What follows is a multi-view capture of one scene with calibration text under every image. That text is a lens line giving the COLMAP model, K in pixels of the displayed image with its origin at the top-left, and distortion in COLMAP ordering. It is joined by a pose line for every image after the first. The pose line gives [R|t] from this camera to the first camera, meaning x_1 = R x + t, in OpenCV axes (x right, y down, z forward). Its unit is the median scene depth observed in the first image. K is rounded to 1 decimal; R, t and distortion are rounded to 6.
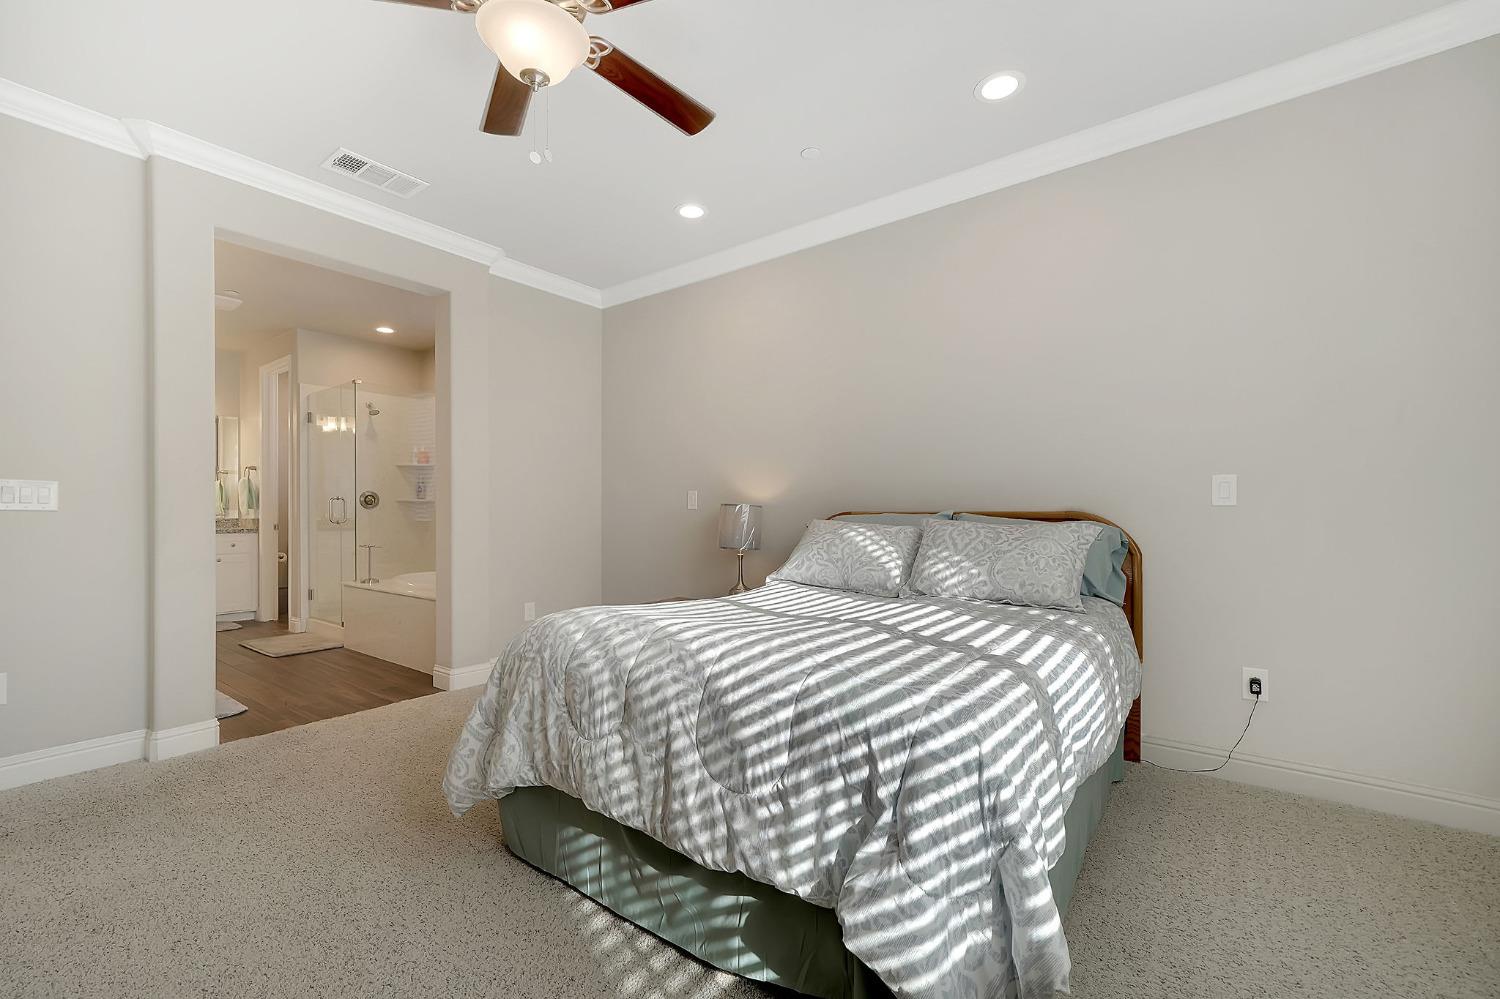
lens RADIAL K [[628.9, 0, 750.0], [0, 628.9, 499.5], [0, 0, 1]] dist [0.001201, 0.000064]
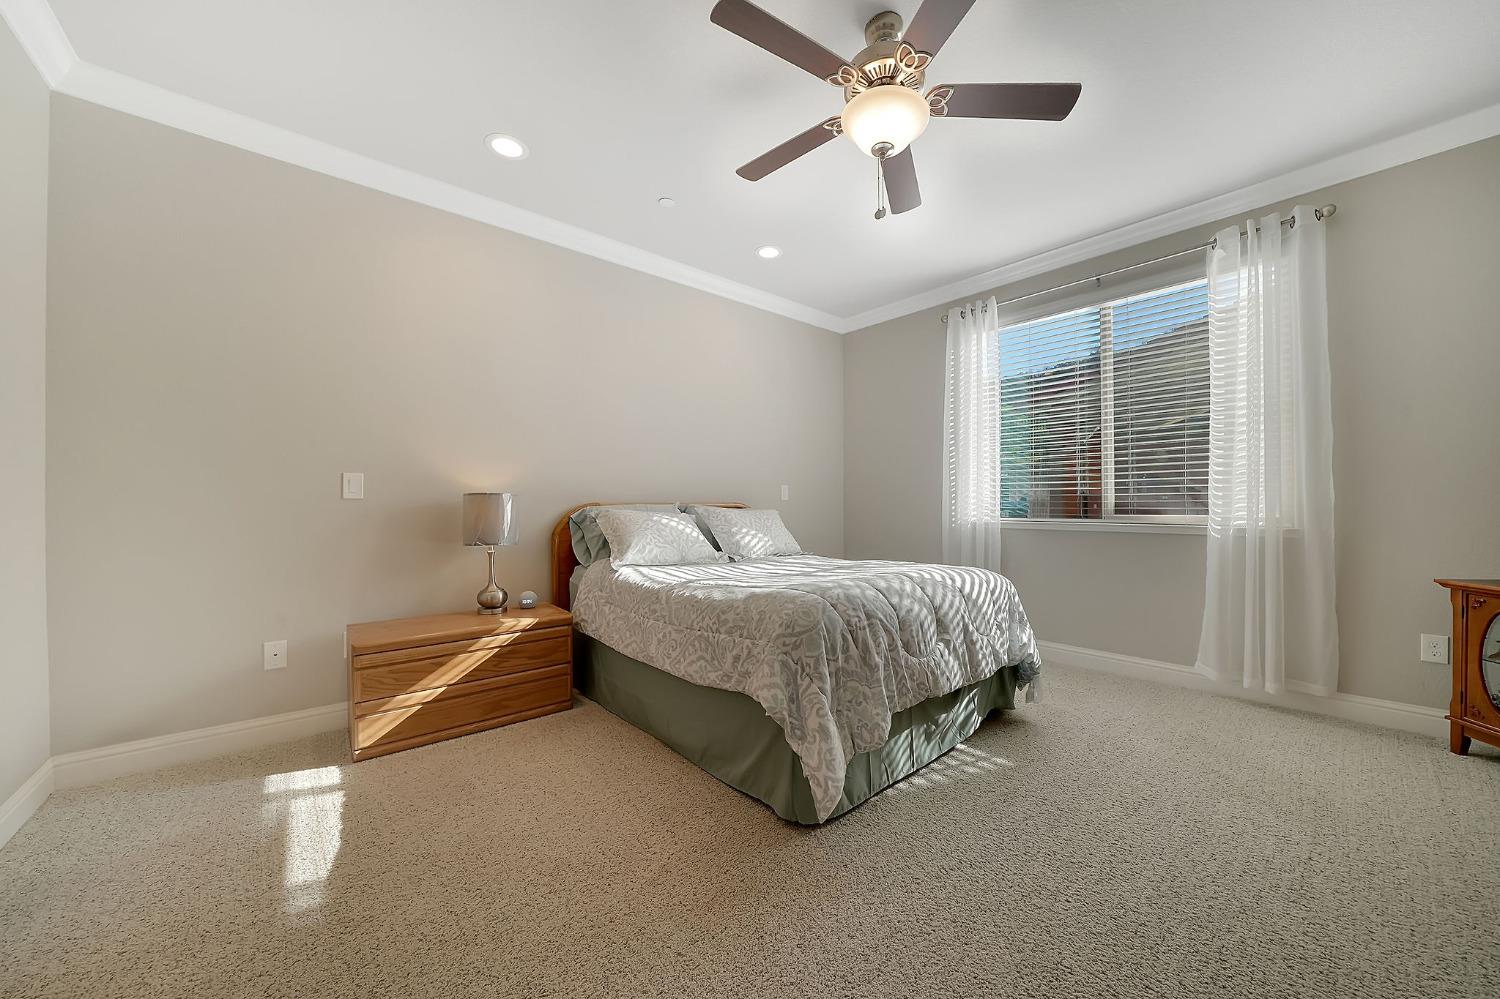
lens RADIAL K [[536.5, 0, 752.5], [0, 536.5, 486.0], [0, 0, 1]] dist [-0.021068, -0.000007]
pose [[0.206840, 0.033259, 0.977809, -1.557048], [-0.016086, 0.999403, -0.030591, 0.029257], [-0.978242, -0.009402, 0.207252, 1.132329]]
